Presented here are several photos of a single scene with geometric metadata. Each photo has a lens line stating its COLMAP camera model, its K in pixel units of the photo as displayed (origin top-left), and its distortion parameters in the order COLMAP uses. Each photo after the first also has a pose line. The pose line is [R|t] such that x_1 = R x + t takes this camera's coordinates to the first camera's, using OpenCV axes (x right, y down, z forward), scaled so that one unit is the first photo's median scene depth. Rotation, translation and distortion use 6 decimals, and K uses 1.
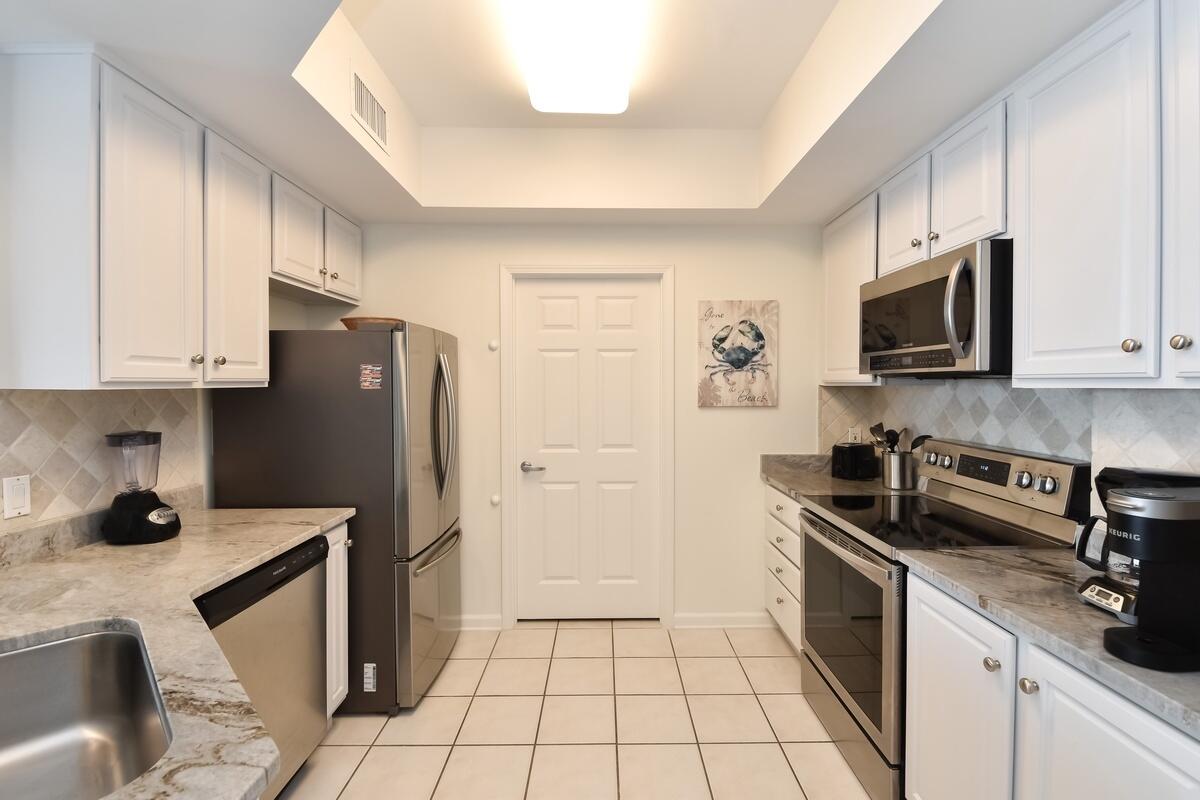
lens RADIAL K [[525.9, 0, 601.8], [0, 525.9, 385.1], [0, 0, 1]] dist [0.015799, -0.017092]
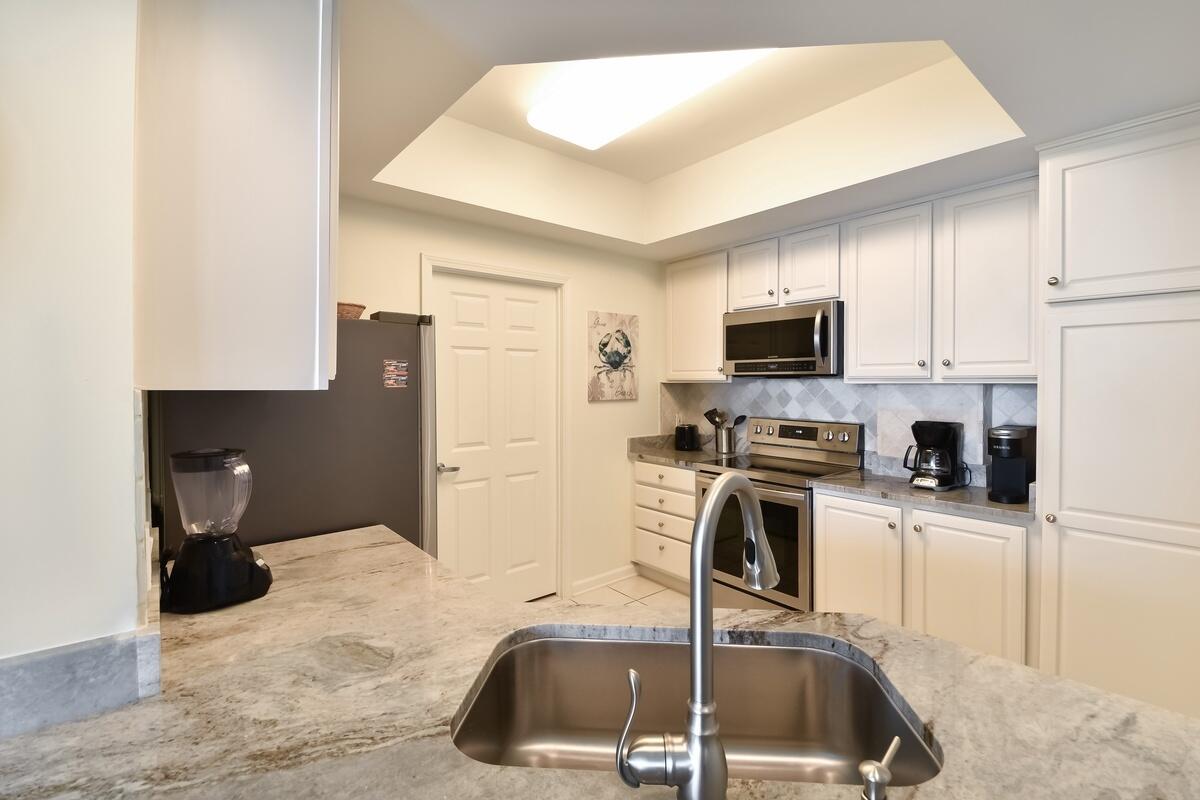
lens RADIAL K [[535.8, 0, 604.7], [0, 535.8, 375.1], [0, 0, 1]] dist [0.001732, -0.000022]
pose [[0.770274, 0.006408, 0.637681, -0.552324], [0.002802, 0.999906, -0.013433, -0.000637], [-0.637707, 0.012134, 0.770183, 0.058946]]
